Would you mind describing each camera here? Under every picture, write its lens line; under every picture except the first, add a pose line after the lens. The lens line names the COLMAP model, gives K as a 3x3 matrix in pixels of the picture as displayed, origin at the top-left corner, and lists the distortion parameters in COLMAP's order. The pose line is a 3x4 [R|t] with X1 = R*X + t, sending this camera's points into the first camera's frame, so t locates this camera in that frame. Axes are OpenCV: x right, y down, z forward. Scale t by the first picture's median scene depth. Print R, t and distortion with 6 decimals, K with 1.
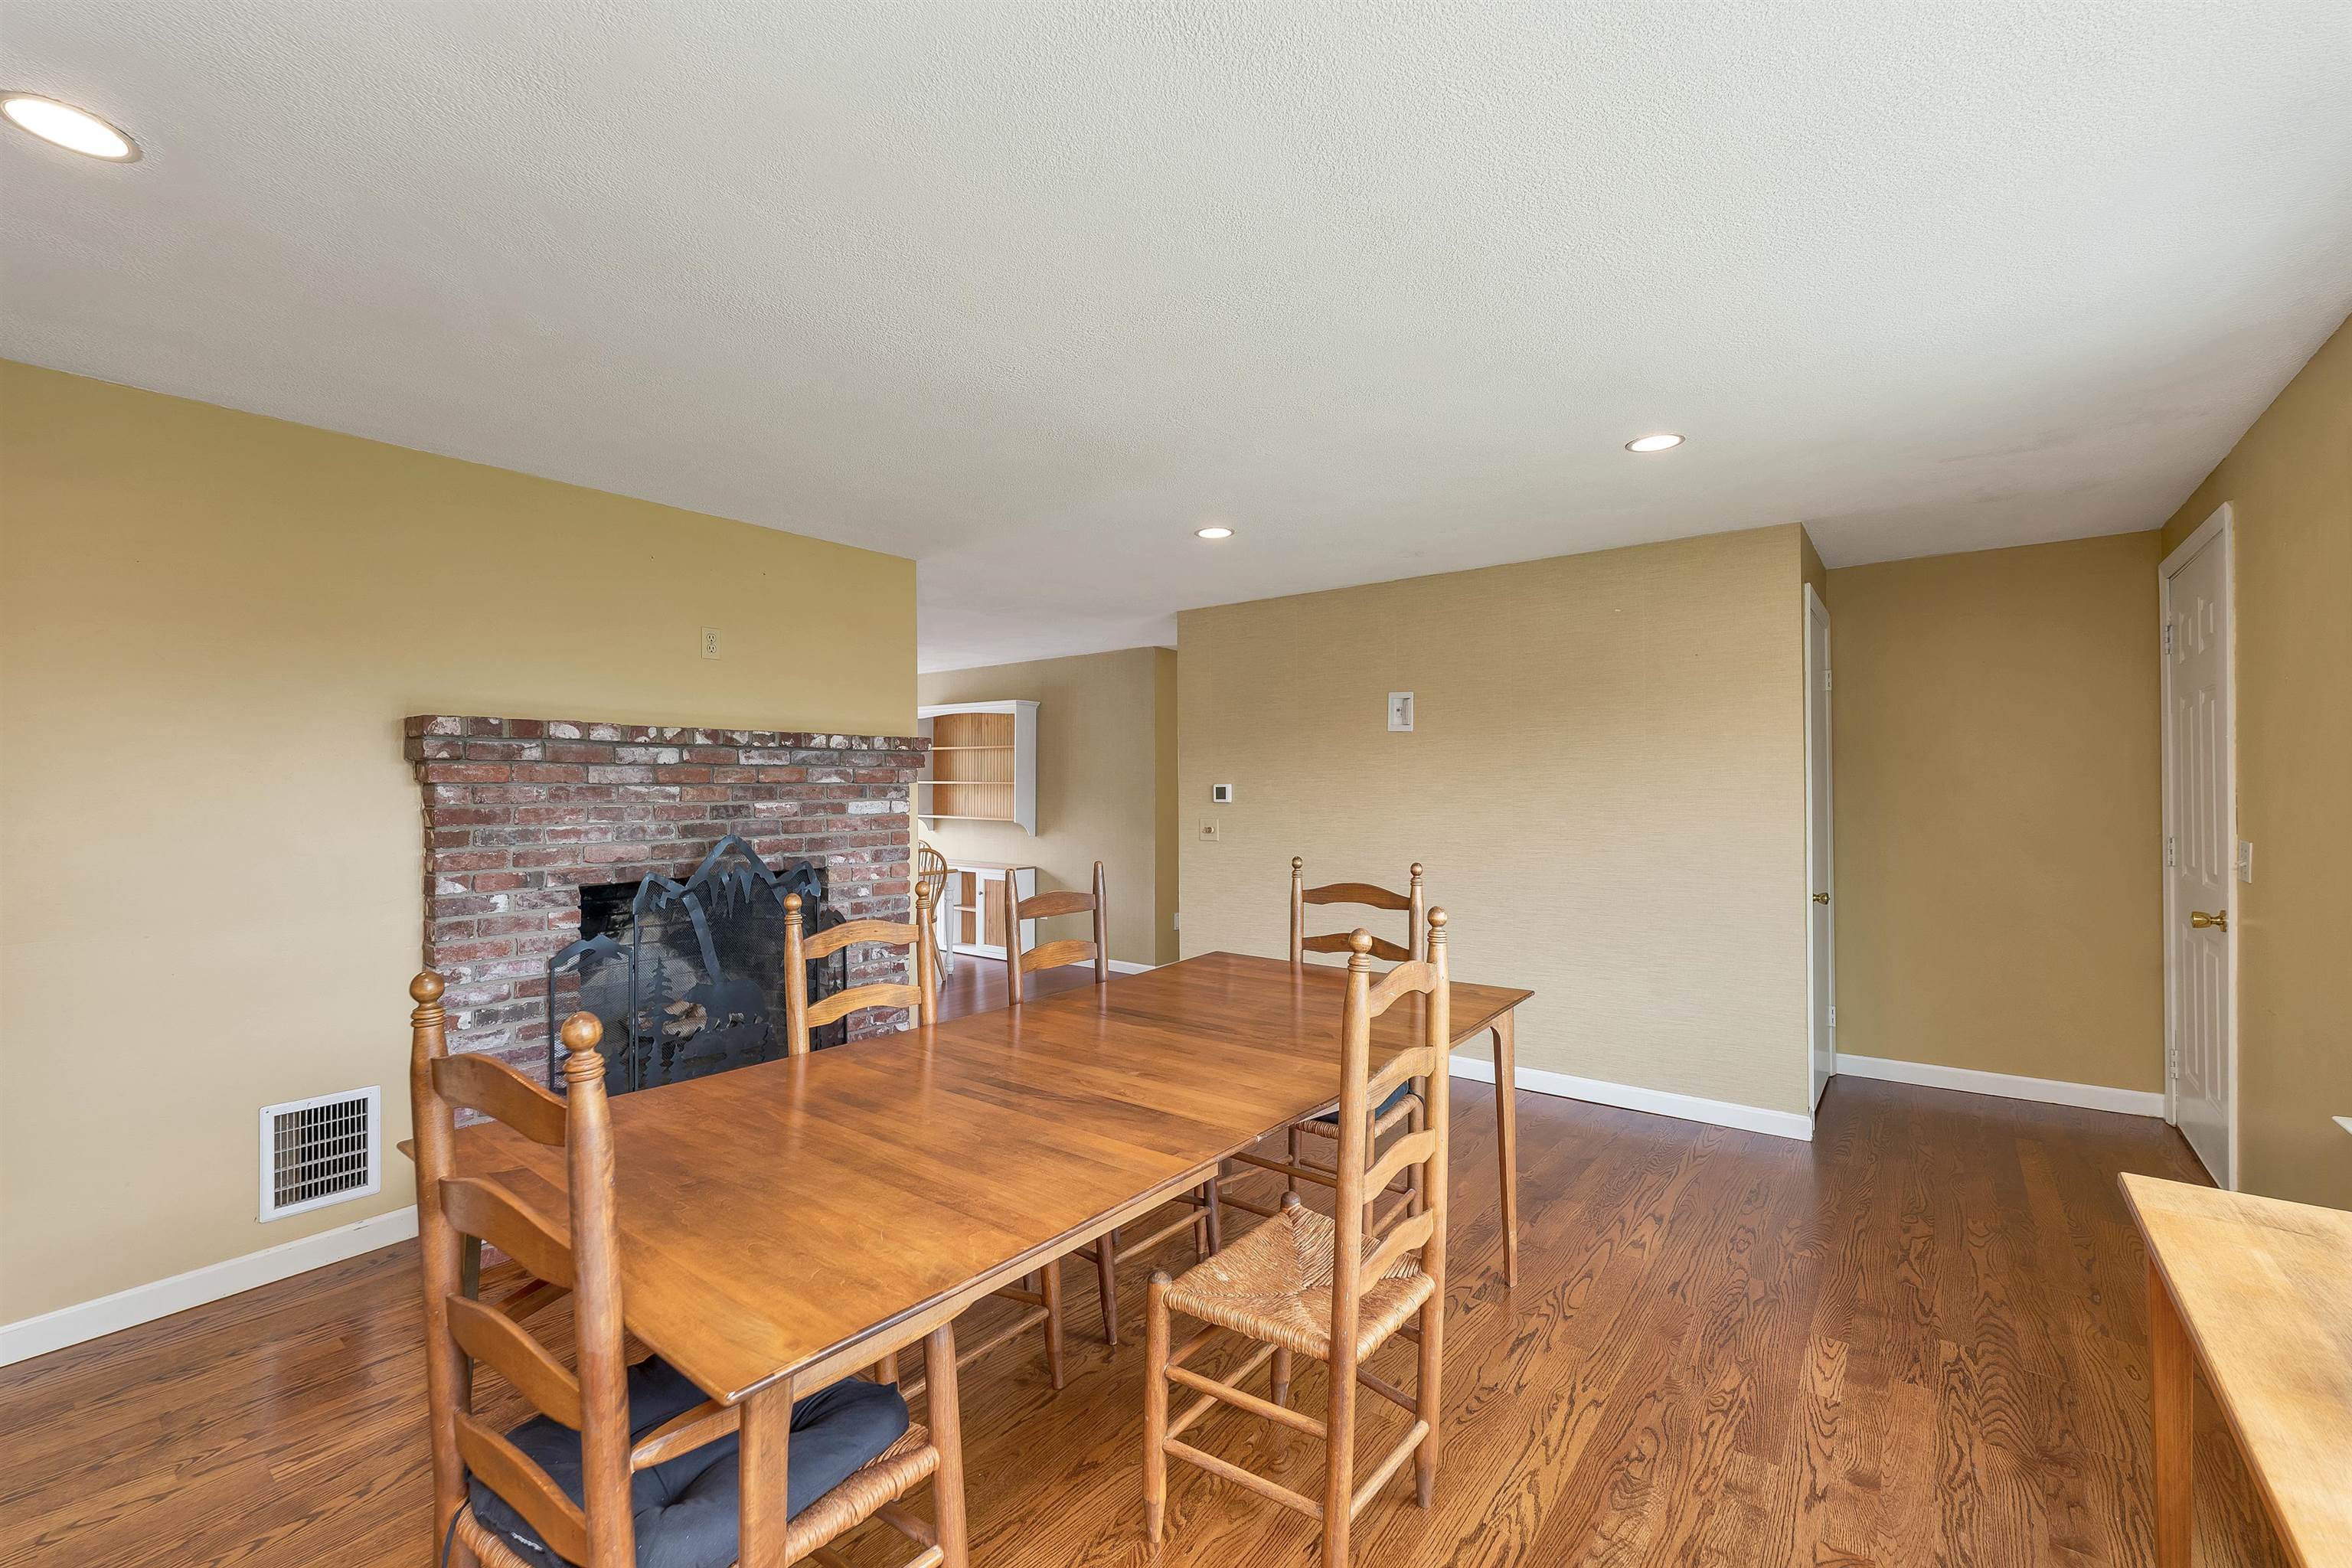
lens RADIAL K [[975.2, 0, 1178.4], [0, 975.2, 796.3], [0, 0, 1]] dist [0.001374, 0.000161]
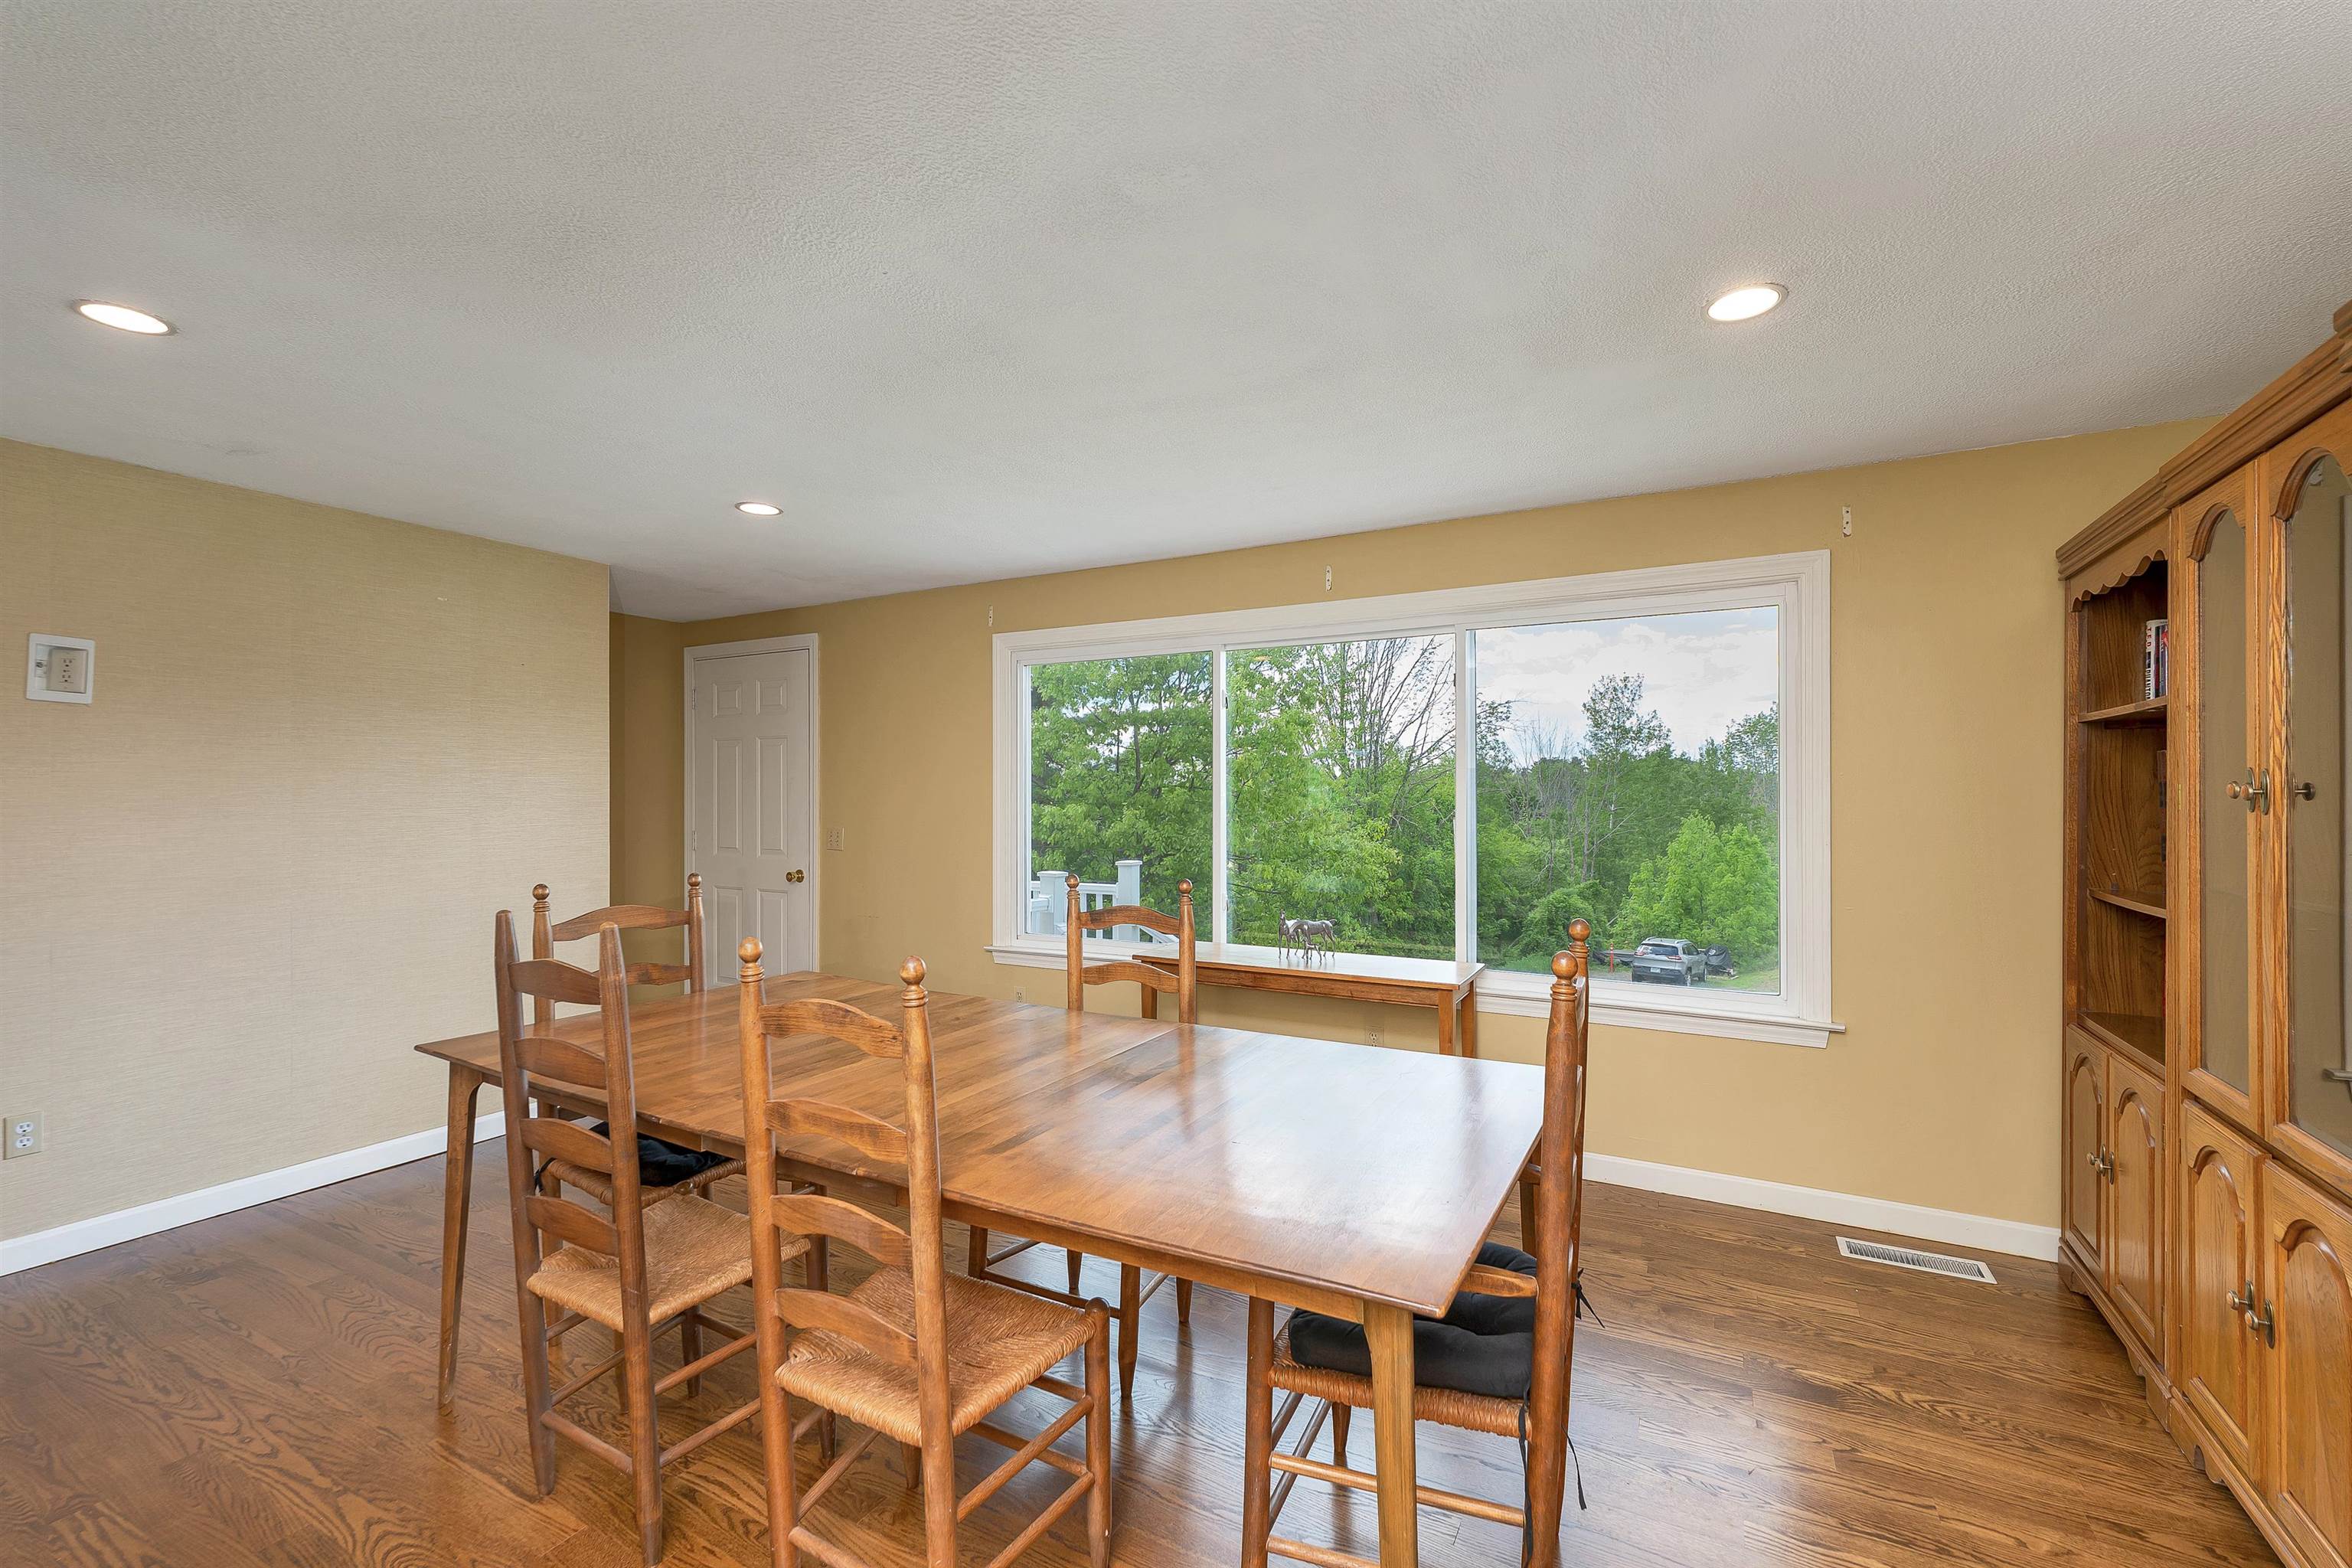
lens RADIAL K [[975.2, 0, 1178.4], [0, 975.2, 796.3], [0, 0, 1]] dist [0.001374, 0.000161]
pose [[-0.149489, 0.008089, 0.988730, -0.597827], [0.004869, 0.999960, -0.007445, 0.000451], [-0.988751, 0.003701, -0.149523, 0.504795]]
